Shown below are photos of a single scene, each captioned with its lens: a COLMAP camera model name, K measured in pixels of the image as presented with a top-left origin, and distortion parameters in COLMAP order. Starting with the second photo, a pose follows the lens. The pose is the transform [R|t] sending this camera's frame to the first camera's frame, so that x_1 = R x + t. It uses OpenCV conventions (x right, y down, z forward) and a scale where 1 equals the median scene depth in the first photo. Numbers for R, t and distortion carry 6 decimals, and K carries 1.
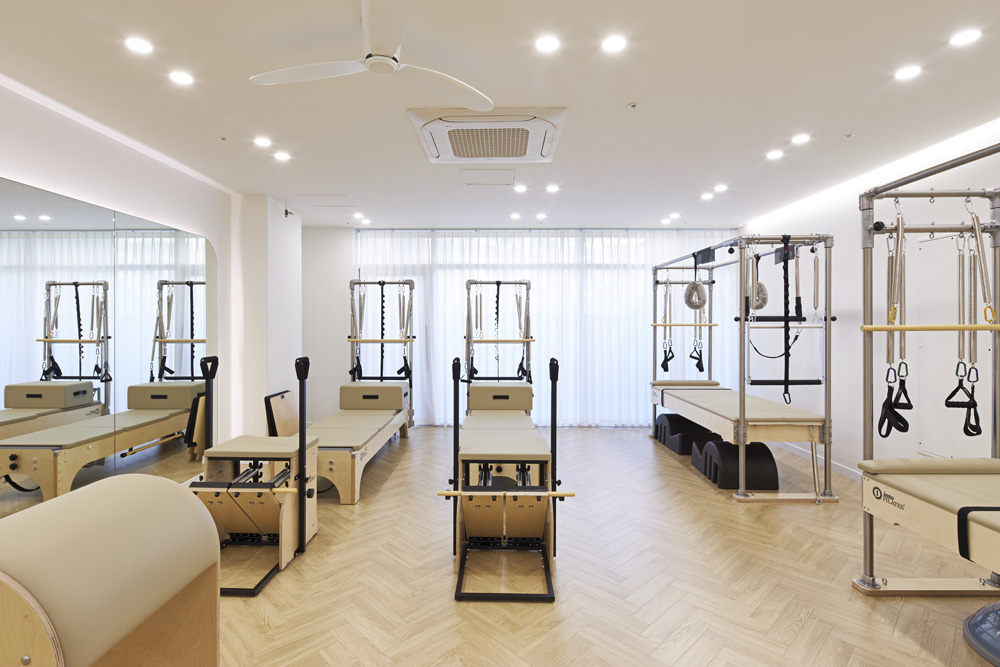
lens RADIAL K [[482.2, 0, 508.1], [0, 482.2, 320.9], [0, 0, 1]] dist [-0.002868, -0.001910]
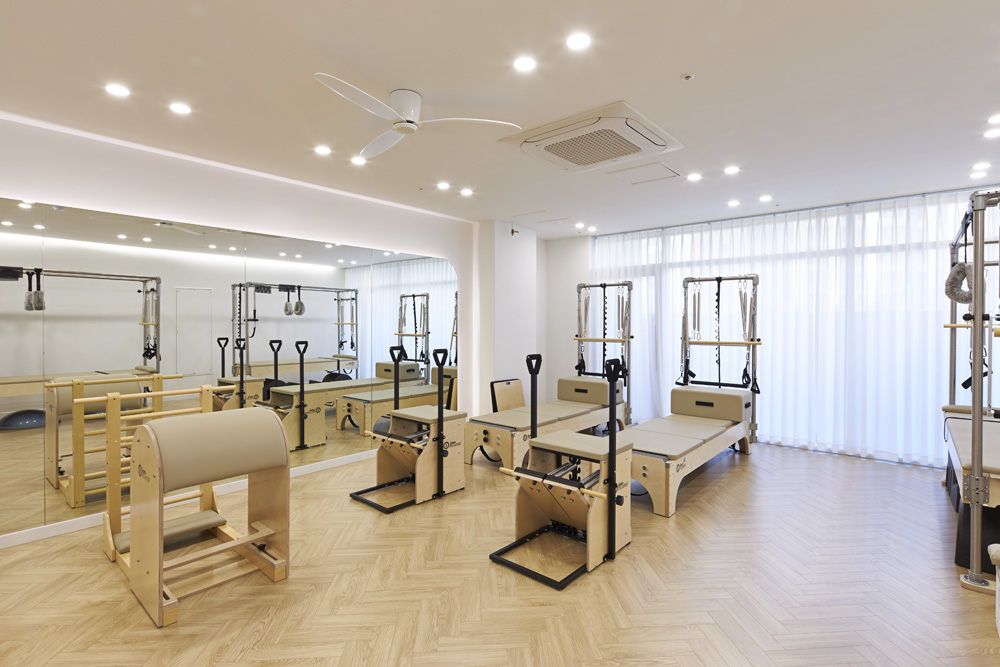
lens RADIAL K [[482.2, 0, 508.1], [0, 482.2, 320.9], [0, 0, 1]] dist [-0.002868, -0.001910]
pose [[0.775890, -0.000931, -0.630867, 0.244266], [-0.000563, 0.999997, -0.002169, 0.001963], [0.630868, 0.002038, 0.775888, 0.045114]]
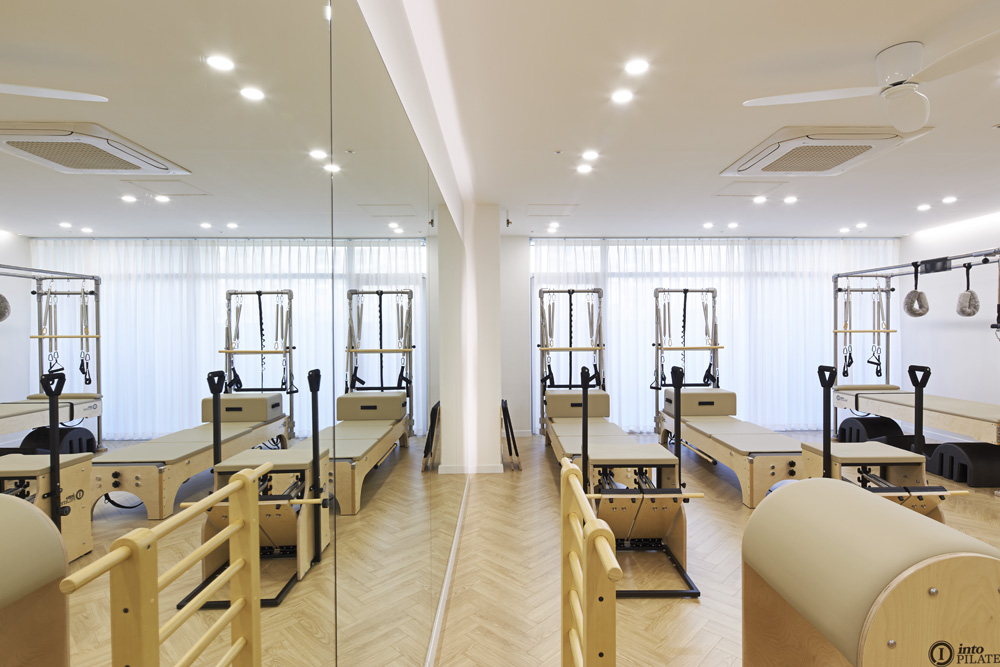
lens RADIAL K [[478.1, 0, 516.6], [0, 478.1, 351.9], [0, 0, 1]] dist [0.009932, 0.000148]
pose [[0.998549, -0.009094, 0.053081, -0.429935], [0.006666, 0.998931, 0.045747, 0.000583], [-0.053441, -0.045327, 0.997542, 0.008720]]
